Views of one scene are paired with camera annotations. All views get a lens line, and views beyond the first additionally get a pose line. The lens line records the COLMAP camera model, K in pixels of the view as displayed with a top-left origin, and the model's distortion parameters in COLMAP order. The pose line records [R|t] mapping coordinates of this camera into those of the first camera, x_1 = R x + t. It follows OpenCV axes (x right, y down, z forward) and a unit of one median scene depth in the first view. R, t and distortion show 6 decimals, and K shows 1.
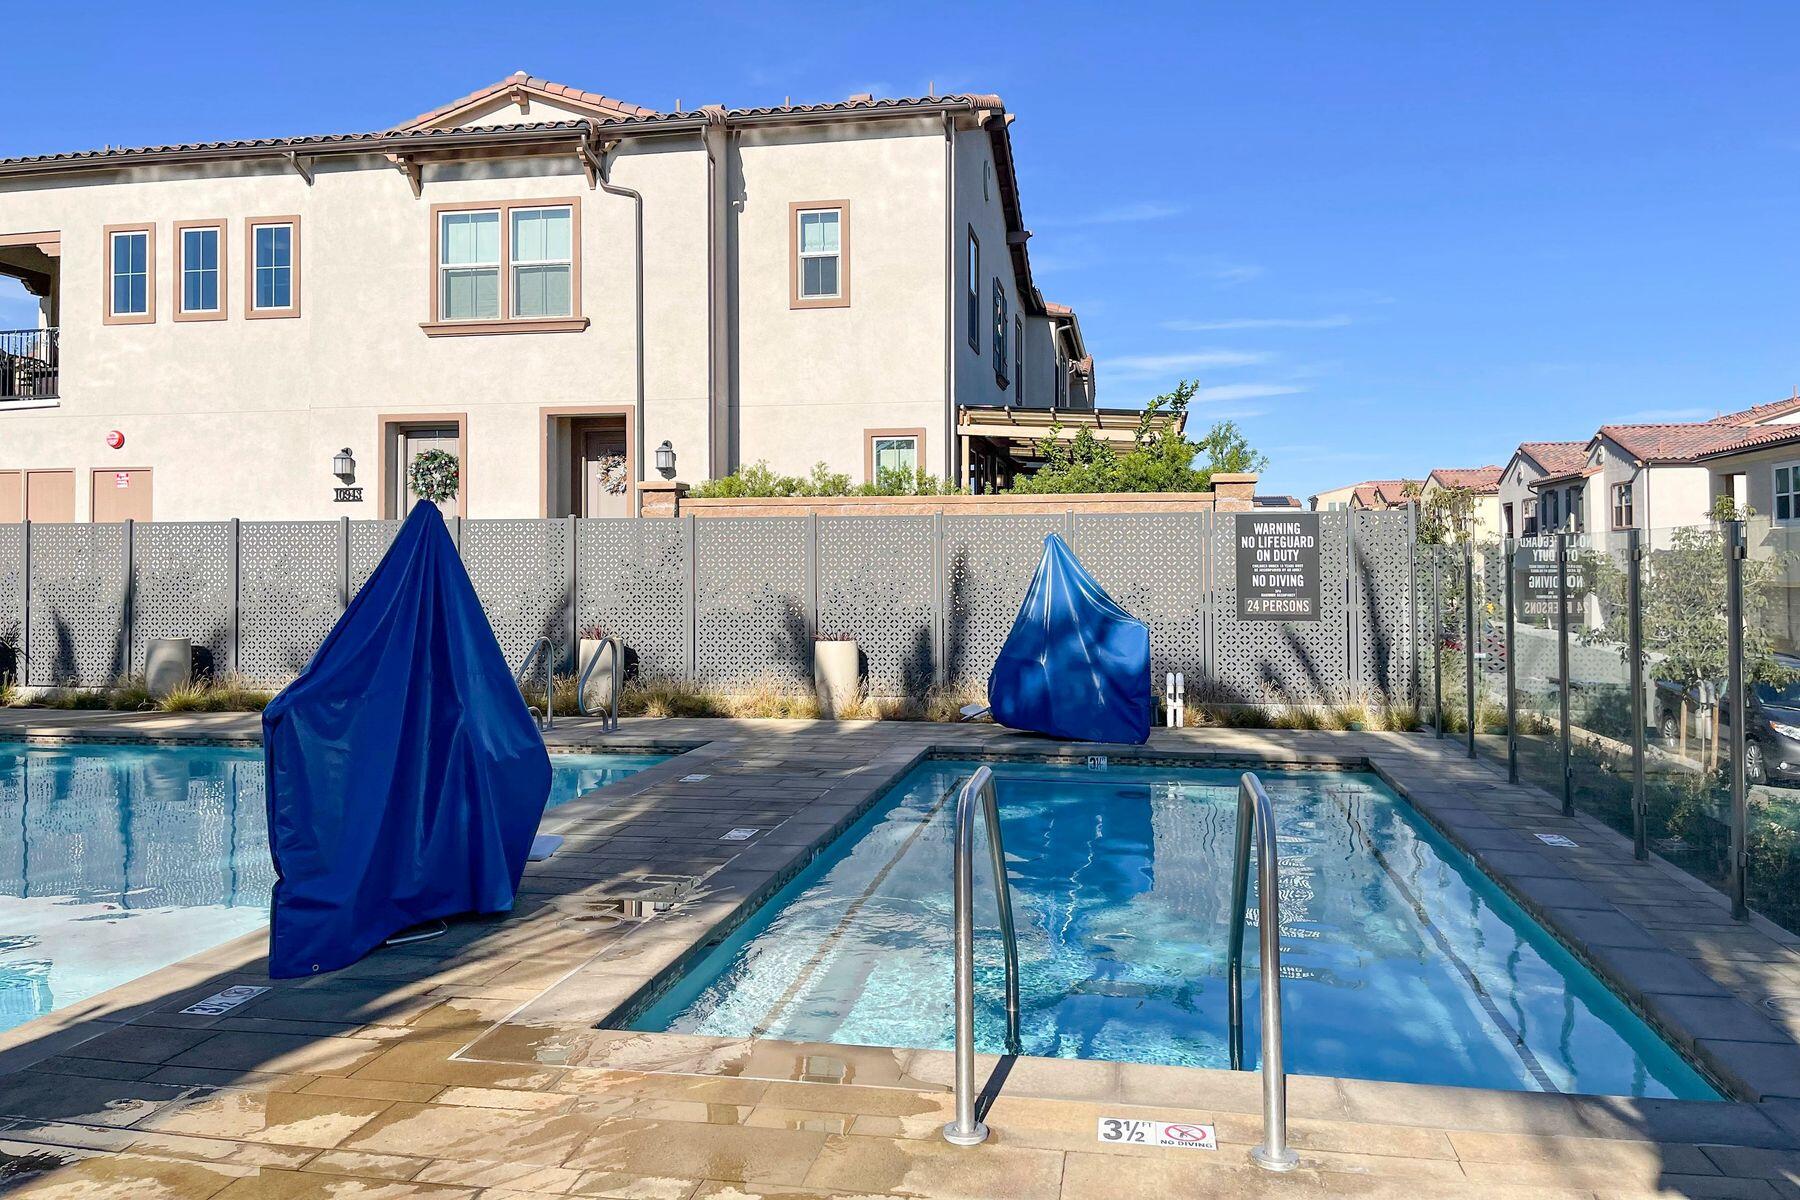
lens RADIAL K [[1368.6, 0, 897.4], [0, 1368.6, 539.5], [0, 0, 1]] dist [0.090814, 0.000214]
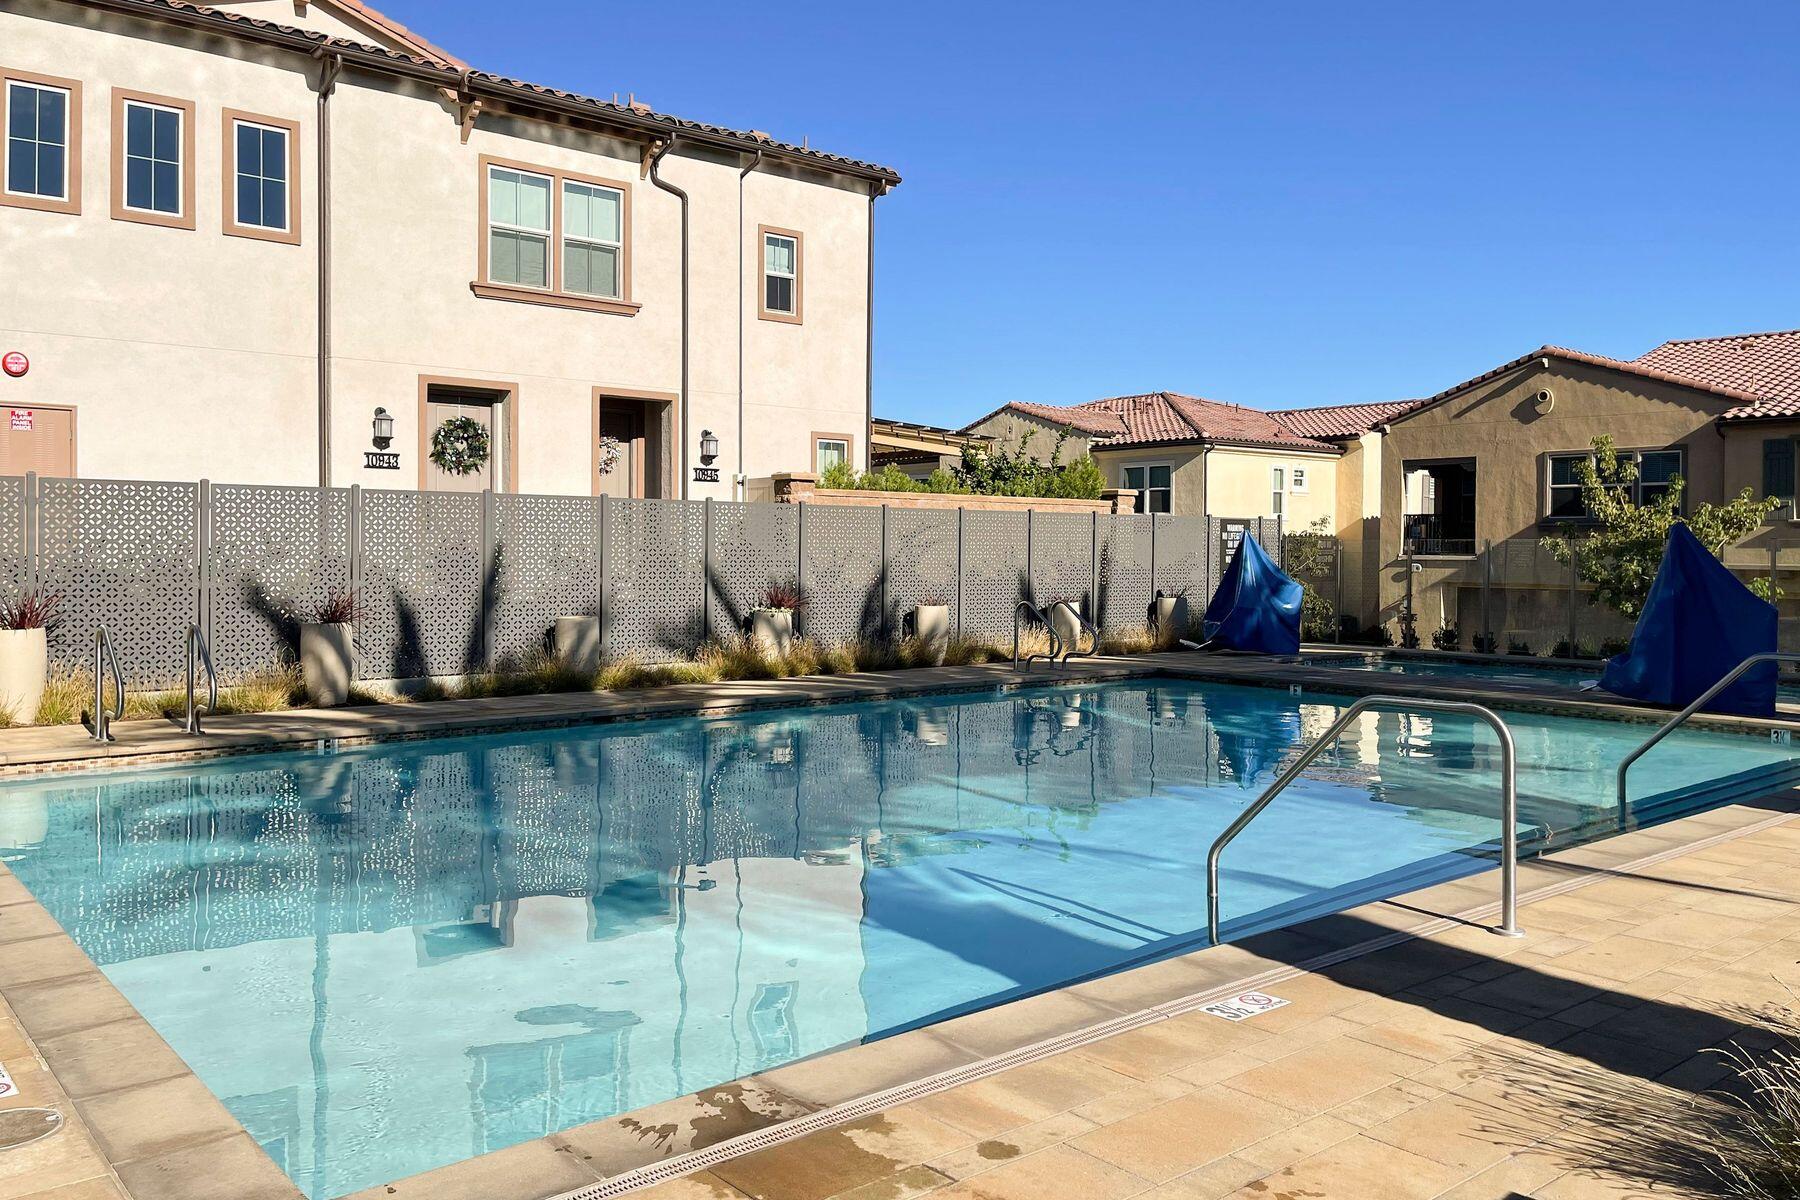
lens RADIAL K [[1379.7, 0, 900.0], [0, 1379.7, 600.0], [0, 0, 1]] dist [0.054810, -0.003185]
pose [[0.628601, -0.022272, 0.777409, -0.901152], [-0.025202, 0.998482, 0.048983, 0.005072], [-0.777320, -0.050383, 0.627085, 0.180747]]
